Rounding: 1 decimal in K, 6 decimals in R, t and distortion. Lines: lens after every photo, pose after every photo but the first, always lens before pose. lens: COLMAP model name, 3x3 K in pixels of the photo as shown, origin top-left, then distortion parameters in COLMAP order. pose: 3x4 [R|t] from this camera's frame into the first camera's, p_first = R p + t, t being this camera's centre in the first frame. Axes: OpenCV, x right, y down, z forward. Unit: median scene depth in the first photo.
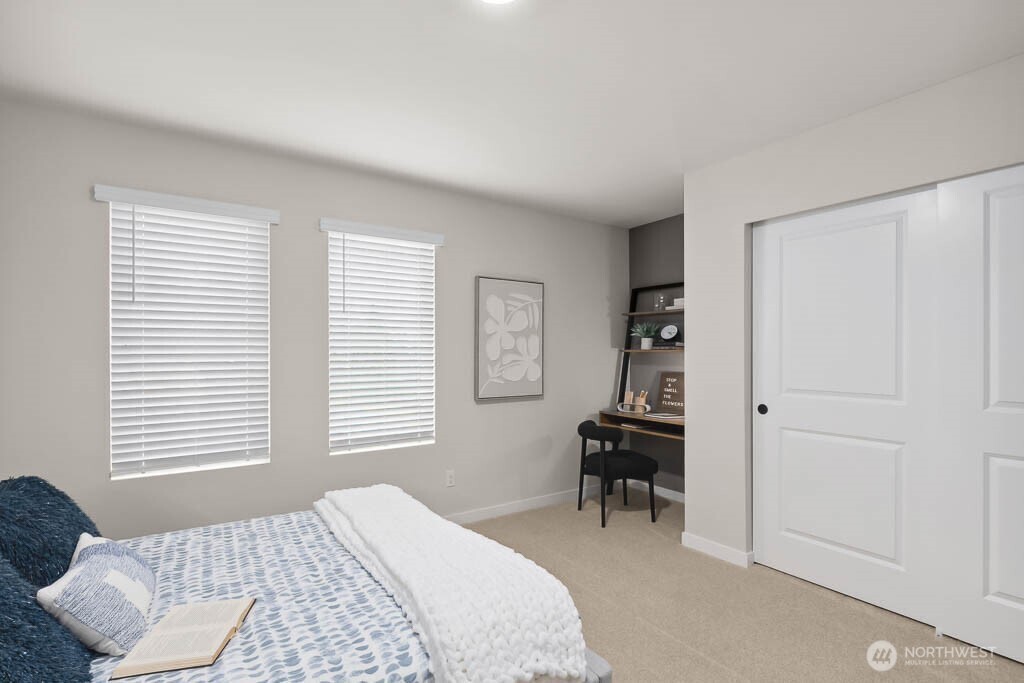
lens RADIAL K [[493.8, 0, 520.6], [0, 493.8, 358.3], [0, 0, 1]] dist [-0.001464, 0.000565]
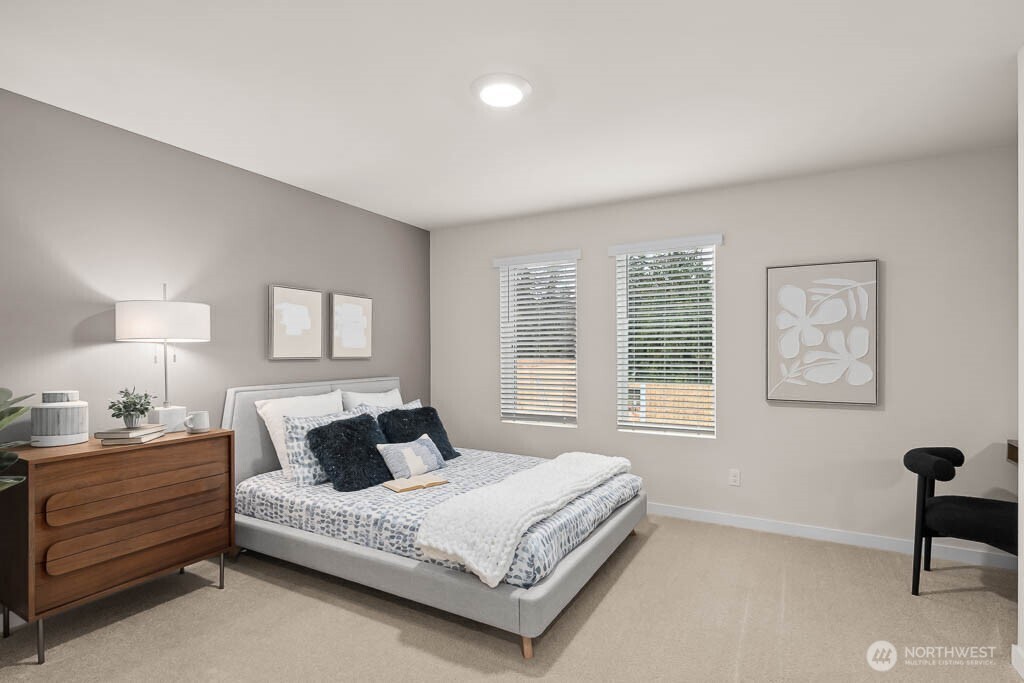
lens RADIAL K [[493.8, 0, 512.0], [0, 493.8, 348.8], [0, 0, 1]] dist [-0.001464, 0.000565]
pose [[0.444473, -0.005708, -0.895774, 0.512068], [-0.006977, 0.999927, -0.009833, -0.000627], [0.895765, 0.010620, 0.444401, 0.152913]]
